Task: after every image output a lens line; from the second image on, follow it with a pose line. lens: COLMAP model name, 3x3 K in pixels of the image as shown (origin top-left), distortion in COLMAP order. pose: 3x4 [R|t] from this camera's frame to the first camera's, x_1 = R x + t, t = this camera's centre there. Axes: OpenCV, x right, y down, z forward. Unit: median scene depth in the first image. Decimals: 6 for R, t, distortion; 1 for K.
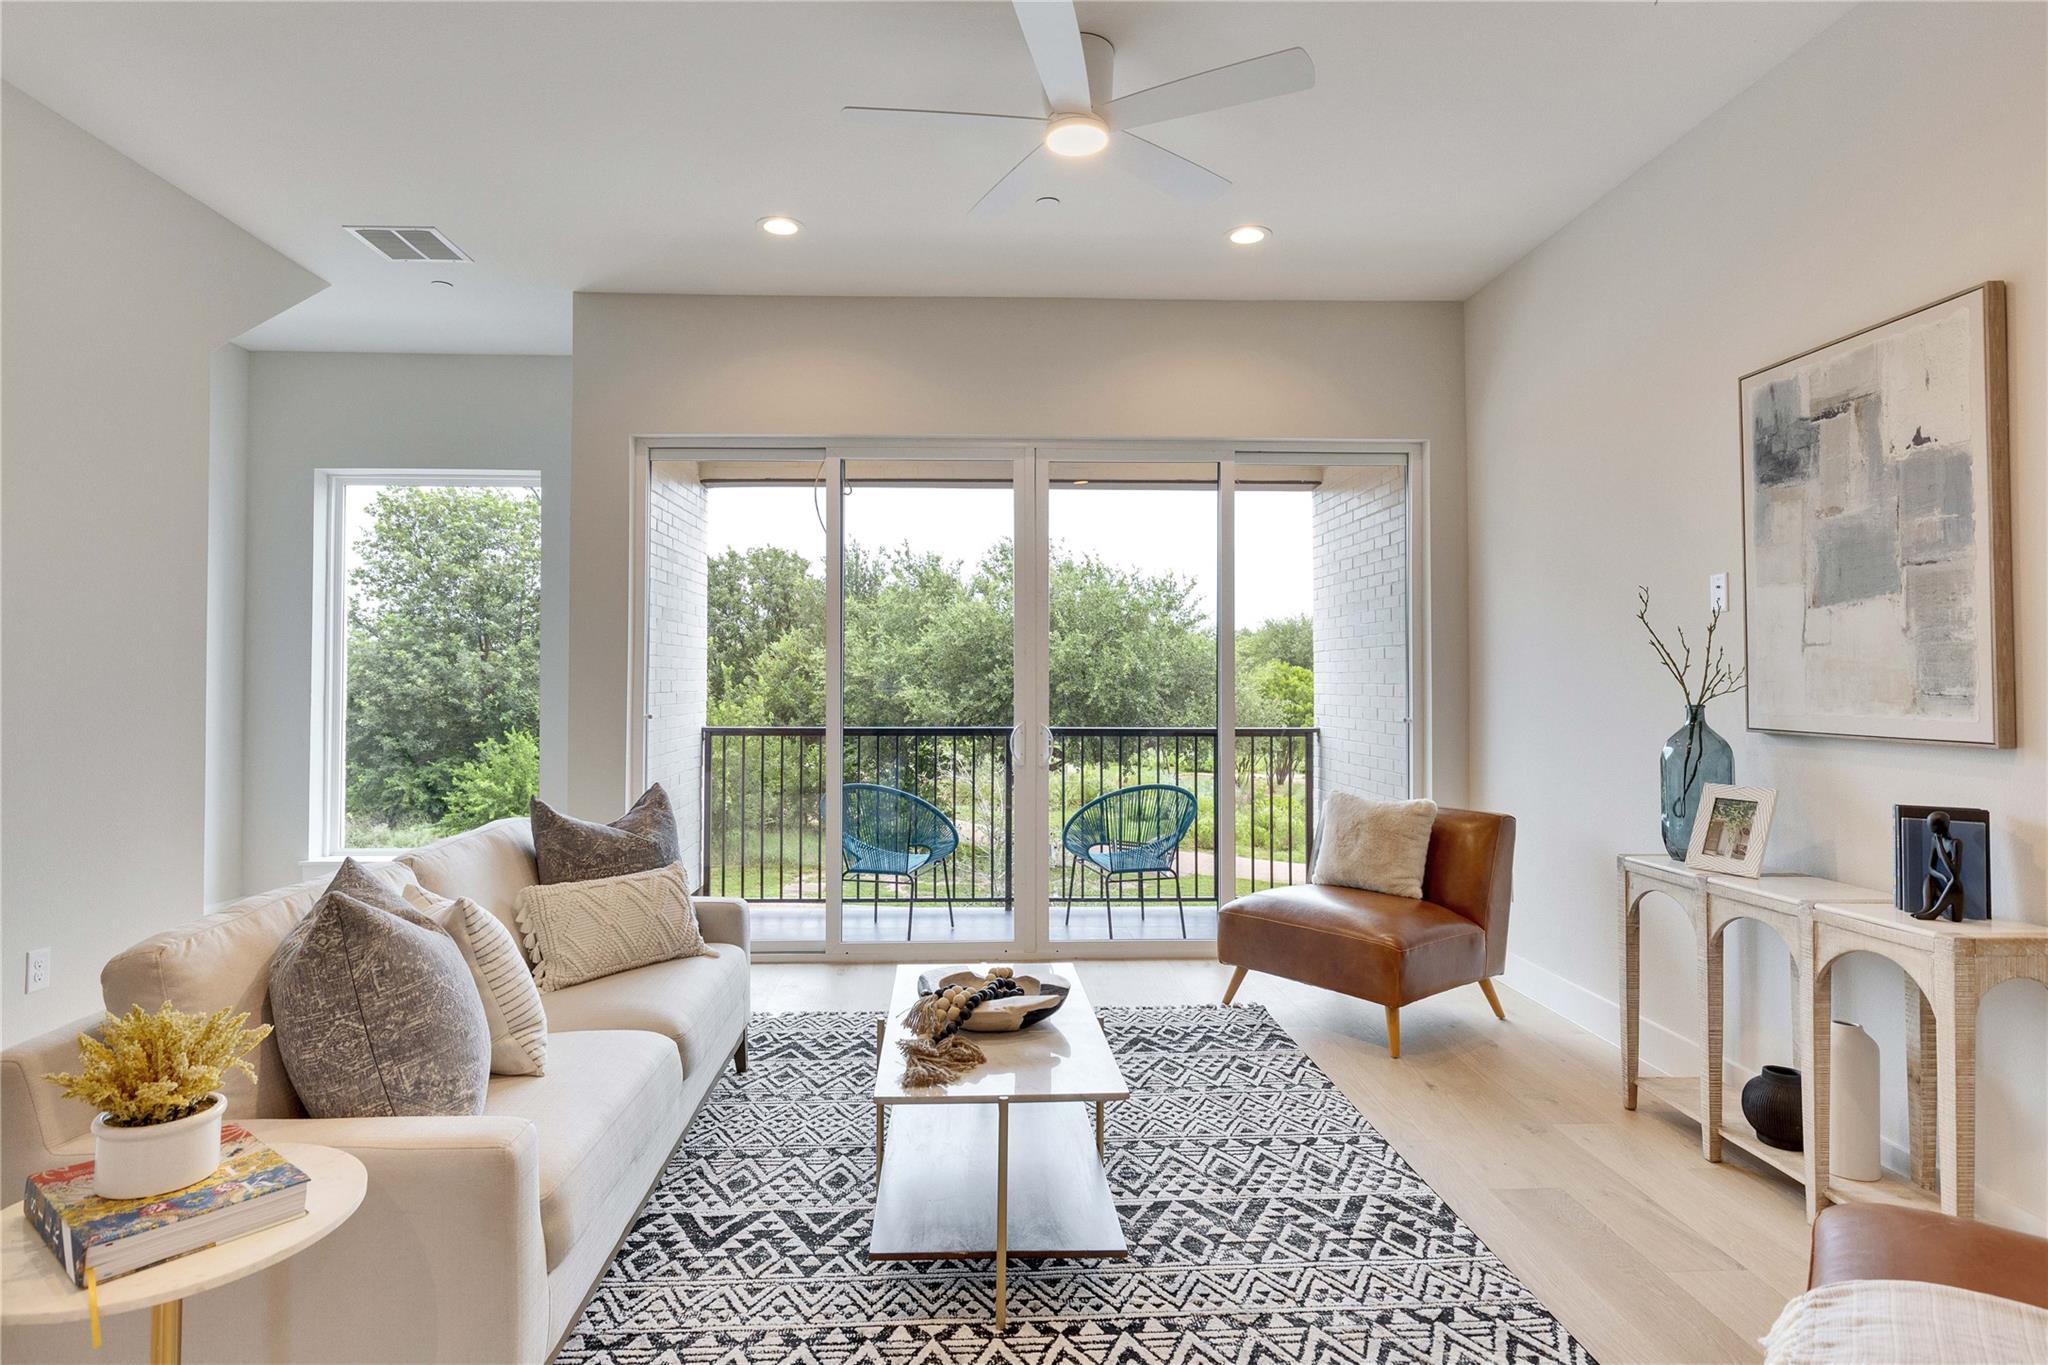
lens RADIAL K [[1101.5, 0, 995.0], [0, 1101.5, 661.5], [0, 0, 1]] dist [-0.001092, -0.000885]
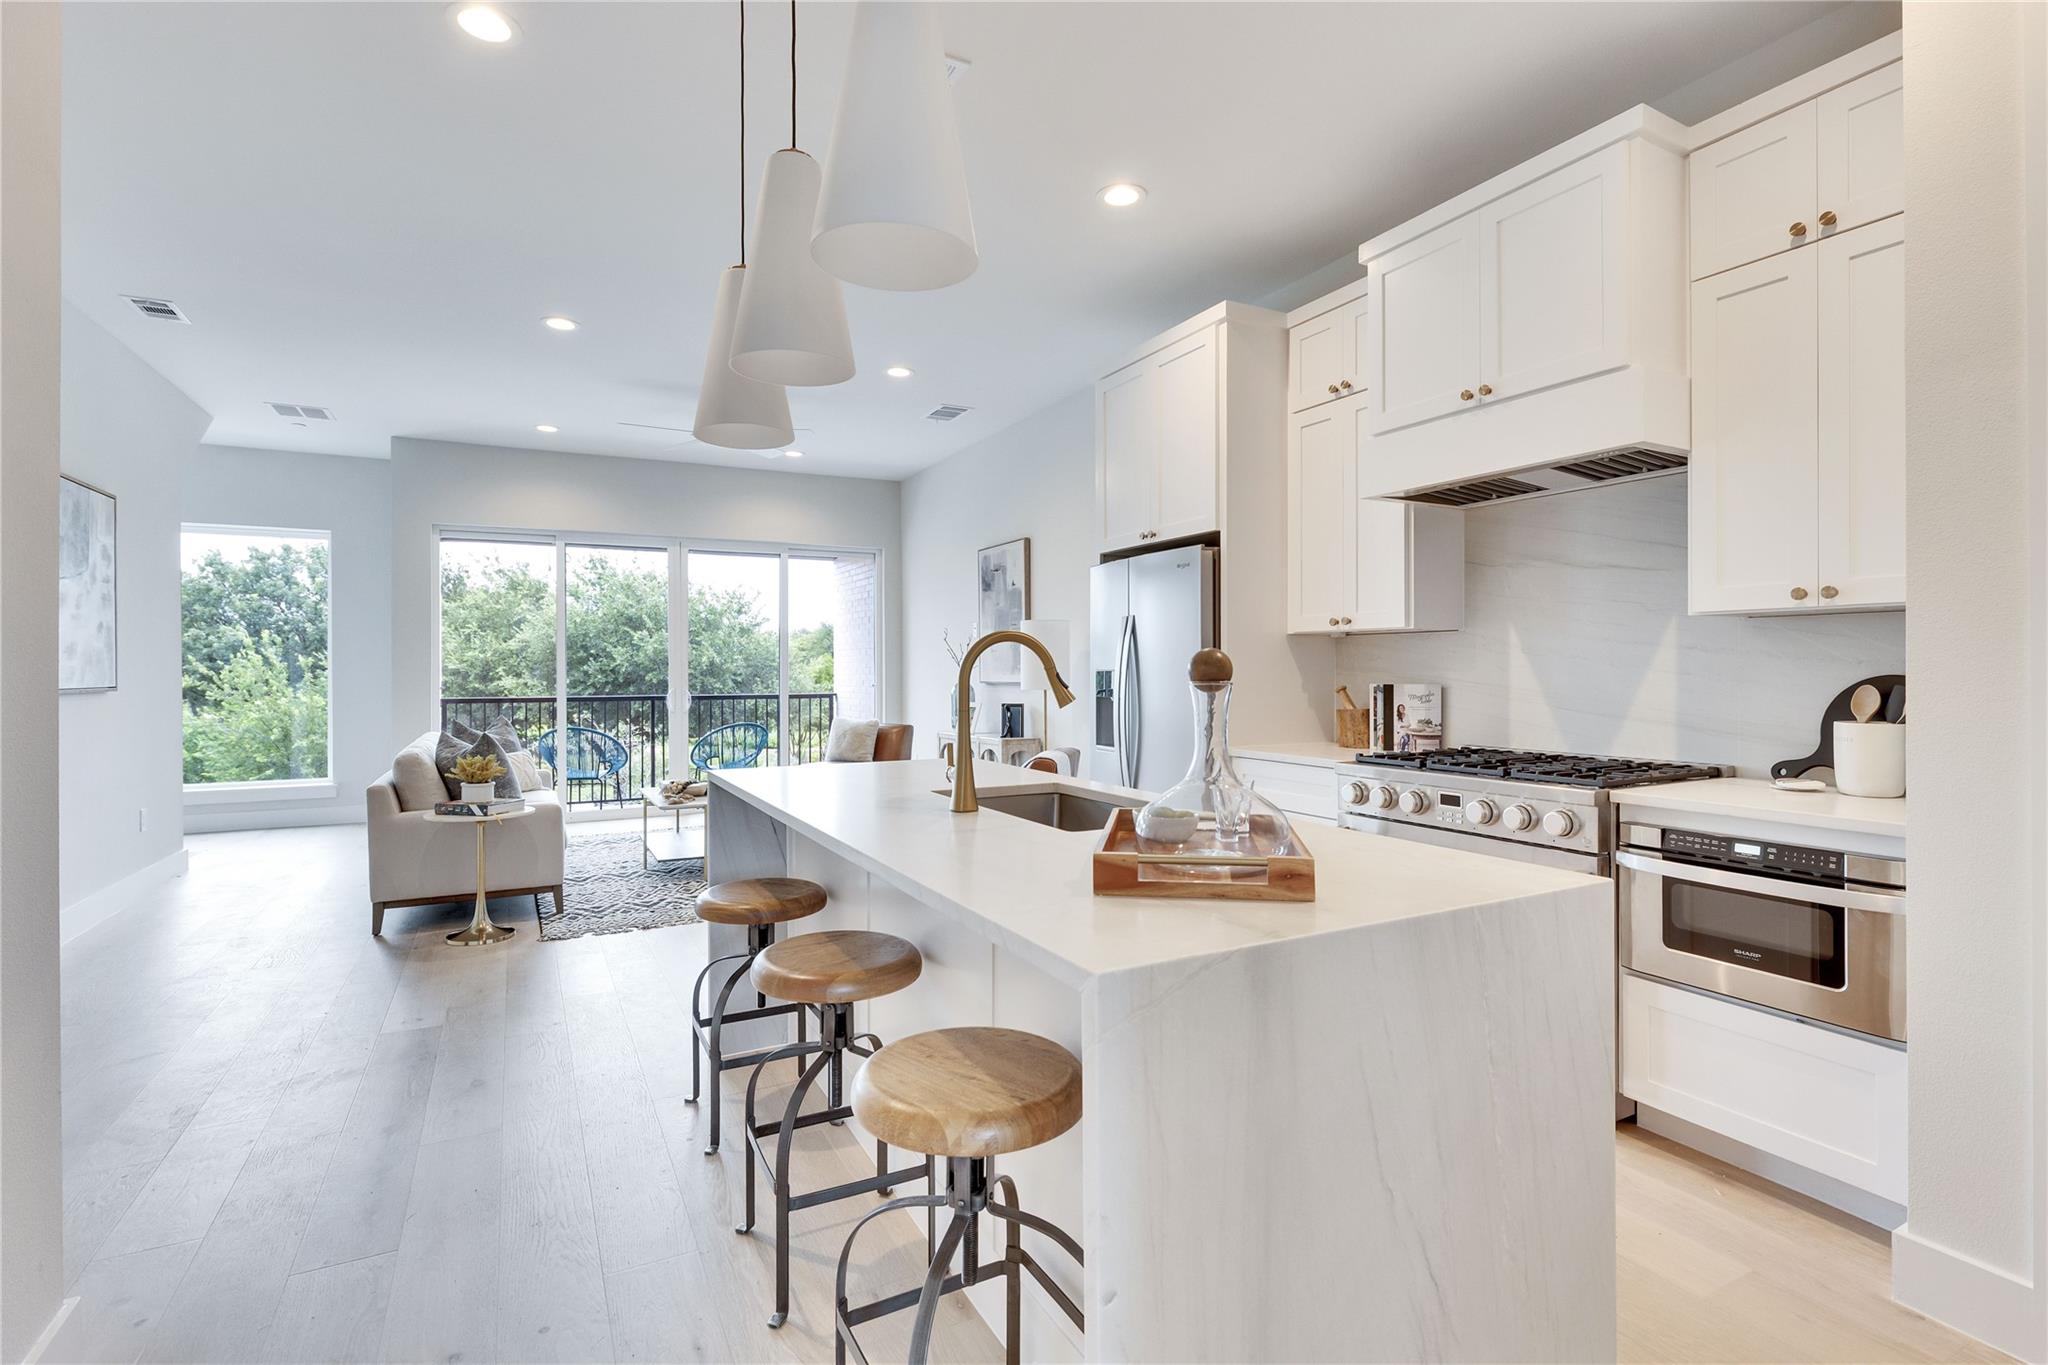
lens RADIAL K [[971.8, 0, 1021.4], [0, 971.8, 676.1], [0, 0, 1]] dist [0.000350, 0.000252]
pose [[0.902891, -0.007711, 0.429801, -0.184684], [-0.001528, 0.999775, 0.021147, -0.002536], [-0.429868, -0.019750, 0.902676, -0.900165]]
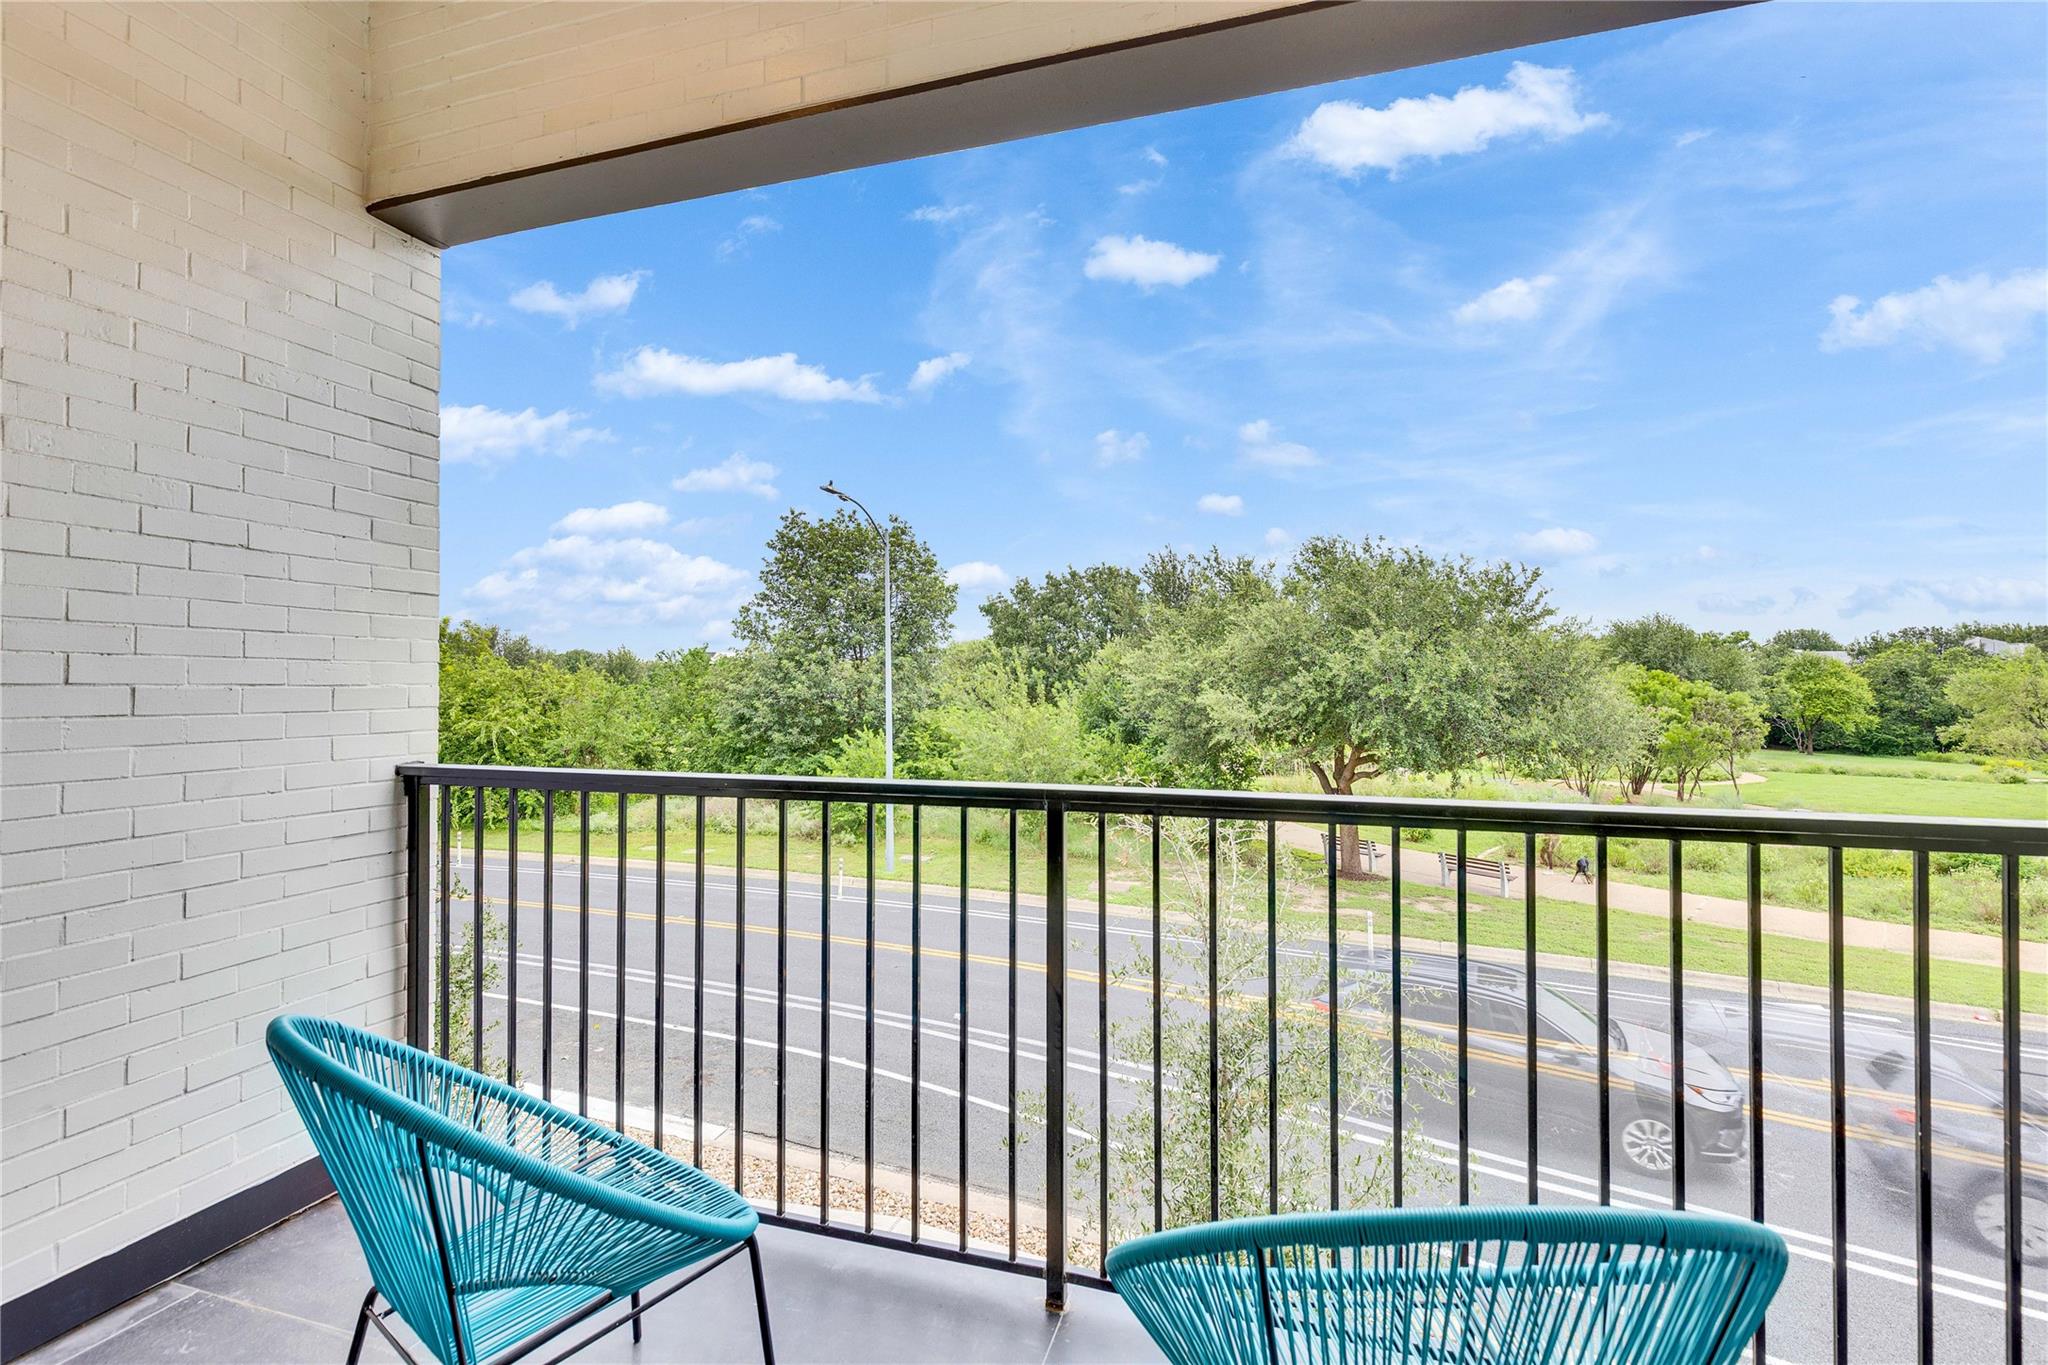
lens RADIAL K [[901.2, 0, 1031.5], [0, 901.2, 676.4], [0, 0, 1]] dist [0.004102, 0.000073]
pose [[0.947976, -0.004976, -0.318304, 0.161472], [0.006739, 0.999967, 0.004440, 0.038133], [0.318271, -0.006354, 0.947978, 1.200675]]
